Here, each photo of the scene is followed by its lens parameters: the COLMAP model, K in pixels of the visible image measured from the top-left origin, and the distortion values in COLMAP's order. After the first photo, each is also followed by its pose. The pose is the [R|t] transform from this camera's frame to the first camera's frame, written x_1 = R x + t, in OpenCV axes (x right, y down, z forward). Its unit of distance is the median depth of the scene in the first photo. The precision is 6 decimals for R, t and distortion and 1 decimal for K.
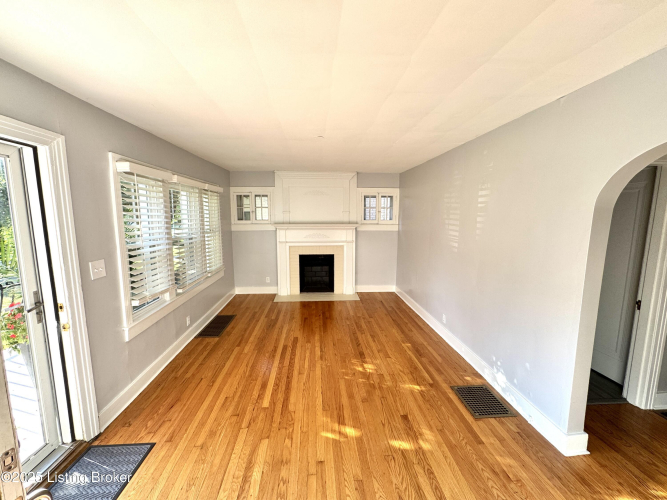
lens RADIAL K [[267.4, 0, 333.0], [0, 267.4, 249.8], [0, 0, 1]] dist [0.000994, 0.000062]
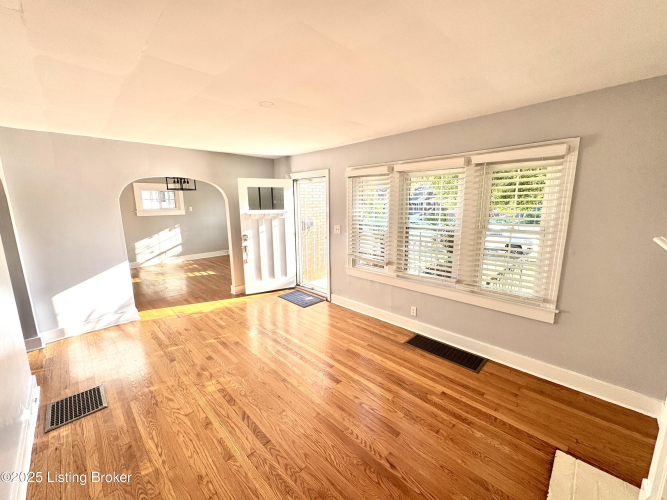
lens RADIAL K [[267.4, 0, 333.0], [0, 267.4, 249.8], [0, 0, 1]] dist [0.000994, 0.000062]
pose [[-0.753111, 0.122627, -0.646363, 0.281066], [-0.076716, 0.959404, 0.271402, -0.188895], [0.653405, 0.253983, -0.713130, 1.414521]]
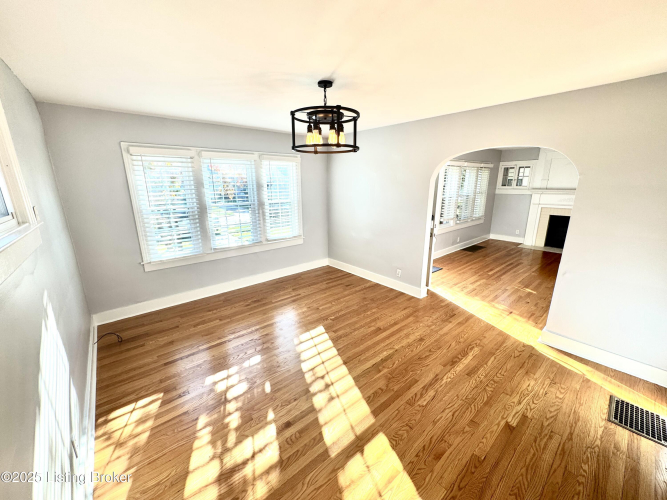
lens RADIAL K [[267.4, 0, 333.0], [0, 267.4, 249.8], [0, 0, 1]] dist [0.000994, 0.000062]
pose [[0.596221, 0.194576, -0.778885, 0.412497], [-0.097650, 0.980558, 0.170207, 0.097474], [0.796860, -0.025423, 0.603629, -0.841056]]
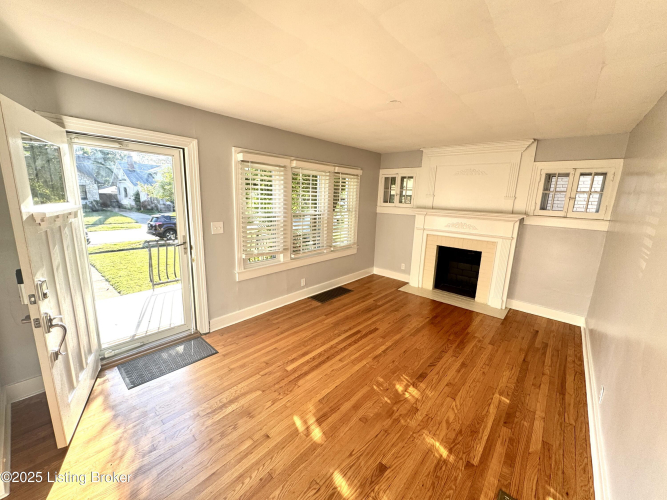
lens RADIAL K [[267.4, 0, 333.0], [0, 267.4, 249.8], [0, 0, 1]] dist [0.000994, 0.000062]
pose [[0.702805, 0.163565, -0.692323, 0.364058], [-0.124892, 0.986462, 0.106274, -0.026414], [0.700333, 0.011776, 0.713719, 0.218787]]
